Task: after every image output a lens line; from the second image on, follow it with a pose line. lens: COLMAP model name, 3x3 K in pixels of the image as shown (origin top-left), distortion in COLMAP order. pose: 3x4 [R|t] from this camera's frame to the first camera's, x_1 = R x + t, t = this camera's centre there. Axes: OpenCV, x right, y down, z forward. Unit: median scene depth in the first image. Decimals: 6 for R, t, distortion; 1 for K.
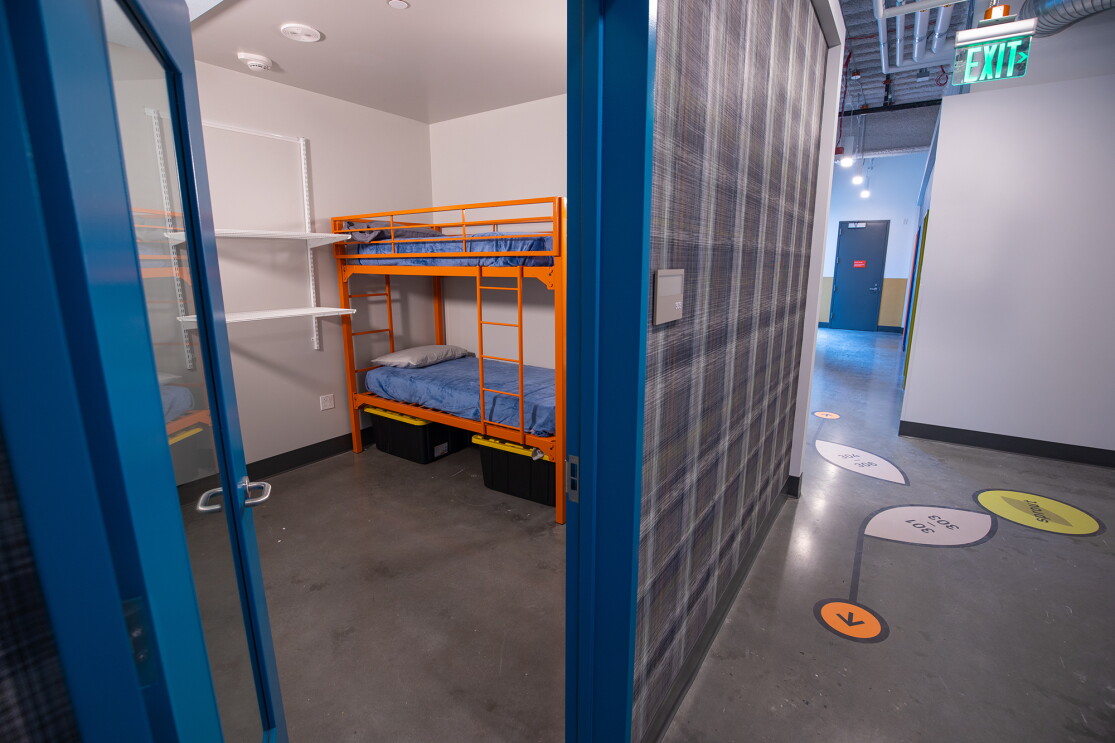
lens RADIAL K [[507.0, 0, 557.5], [0, 507.0, 371.5], [0, 0, 1]] dist [-0.051619, 0.010582]
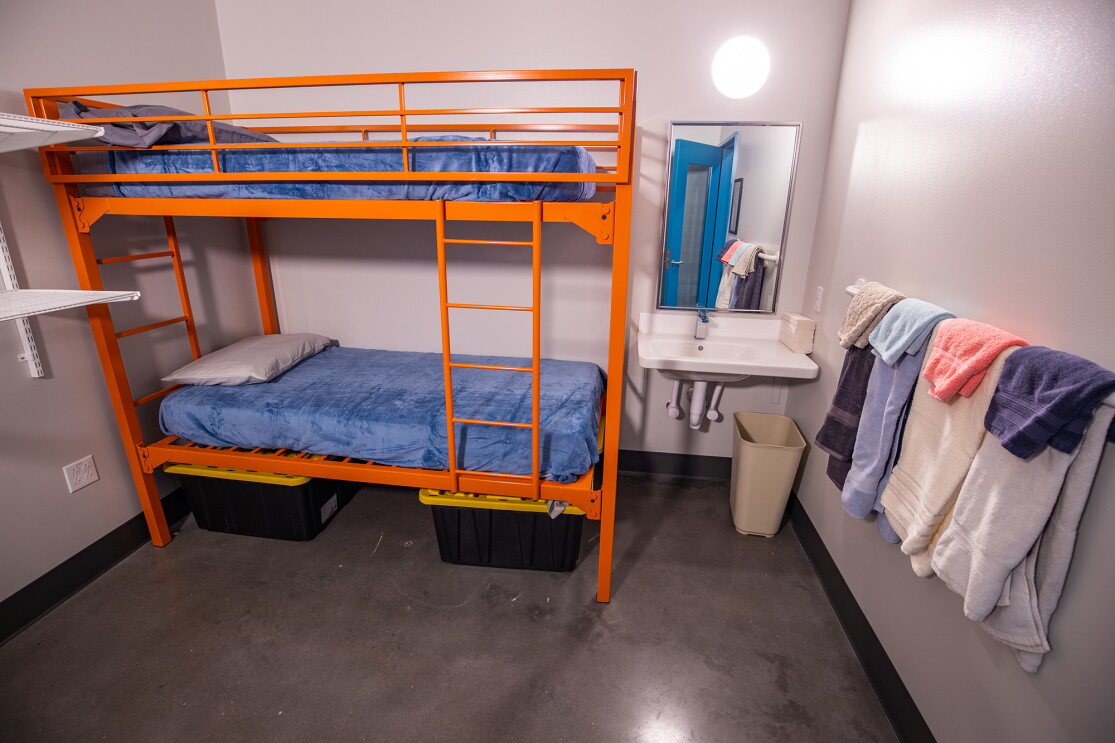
lens RADIAL K [[507.0, 0, 557.5], [0, 507.0, 371.5], [0, 0, 1]] dist [-0.051619, 0.010582]
pose [[0.894235, -0.128723, 0.428689, -0.251573], [0.077762, 0.987869, 0.134419, -0.079209], [-0.440792, -0.086867, 0.893396, 0.395199]]
